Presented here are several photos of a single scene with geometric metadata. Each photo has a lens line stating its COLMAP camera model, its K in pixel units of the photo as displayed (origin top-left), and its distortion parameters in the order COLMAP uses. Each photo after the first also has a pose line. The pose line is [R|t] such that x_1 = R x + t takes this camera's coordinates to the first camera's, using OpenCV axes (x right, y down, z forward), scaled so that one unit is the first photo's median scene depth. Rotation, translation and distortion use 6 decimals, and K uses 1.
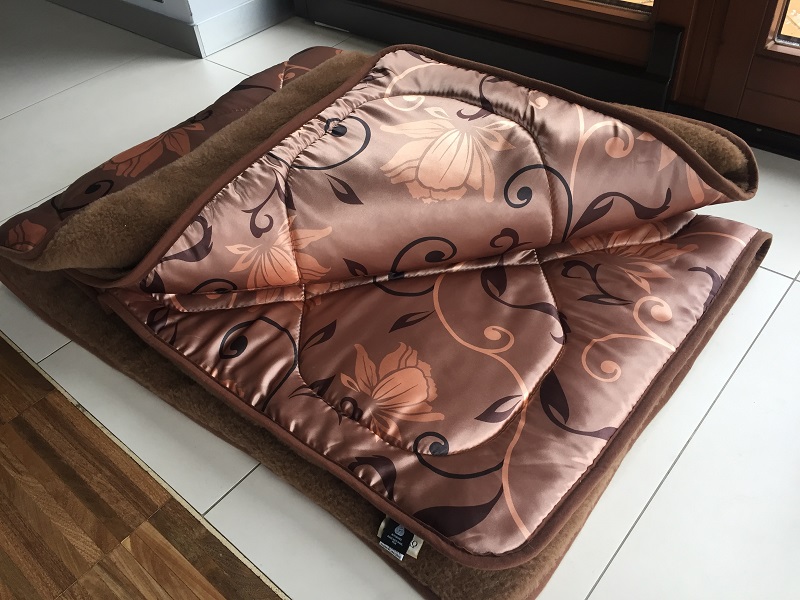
lens RADIAL K [[695.4, 0, 396.5], [0, 695.4, 297.4], [0, 0, 1]] dist [0.075766, -0.102455]
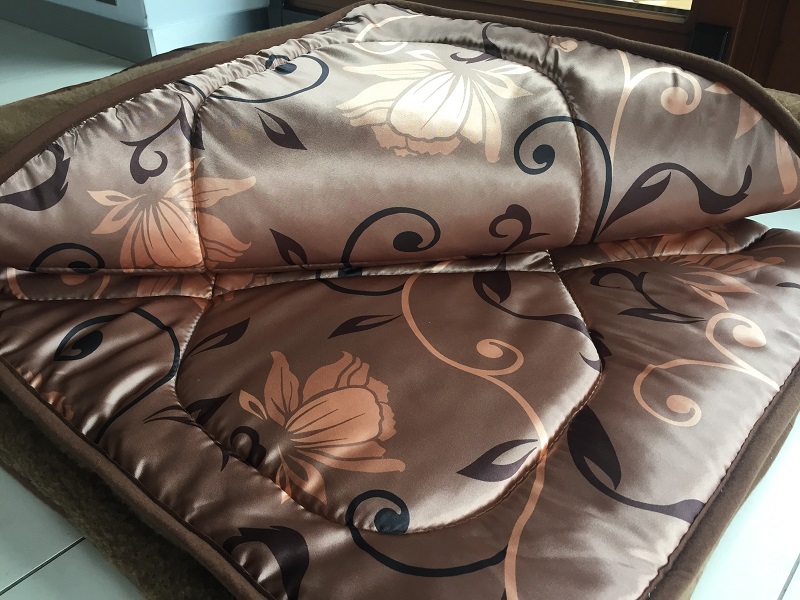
lens RADIAL K [[695.4, 0, 397.8], [0, 695.4, 297.2], [0, 0, 1]] dist [0.075766, -0.102455]
pose [[0.997161, 0.070474, 0.026534, 0.033126], [-0.065001, 0.983432, -0.169223, 0.116813], [-0.038021, 0.167018, 0.985221, 0.359663]]
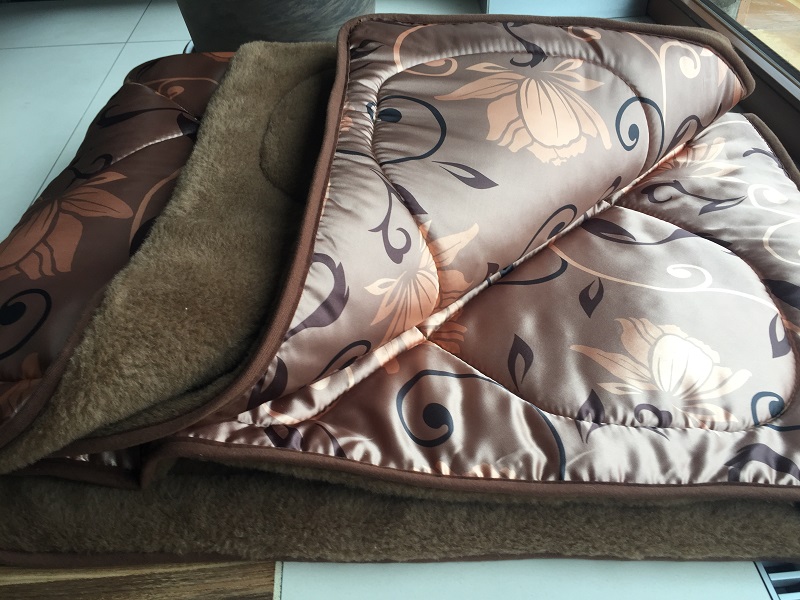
lens RADIAL K [[695.4, 0, 414.6], [0, 695.4, 296.2], [0, 0, 1]] dist [0.075766, -0.102455]
pose [[0.788688, -0.342645, 0.510456, -0.542209], [0.388291, 0.921351, 0.018524, -0.060997], [-0.476656, 0.183596, 0.859704, 0.423119]]
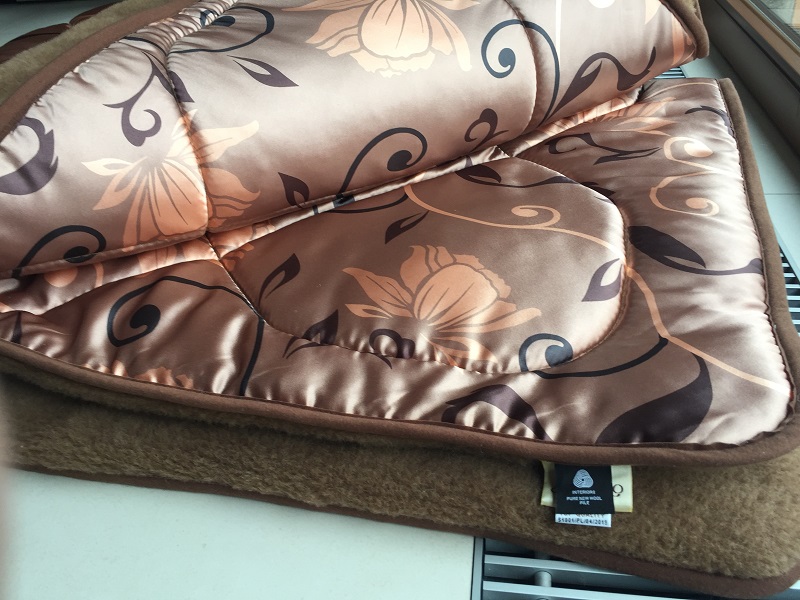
lens RADIAL K [[695.4, 0, 410.5], [0, 695.4, 292.5], [0, 0, 1]] dist [0.075766, -0.102455]
pose [[0.905828, -0.221708, 0.361000, -0.232550], [0.284939, 0.949430, -0.131882, 0.183171], [-0.313505, 0.222325, 0.923194, 0.399419]]
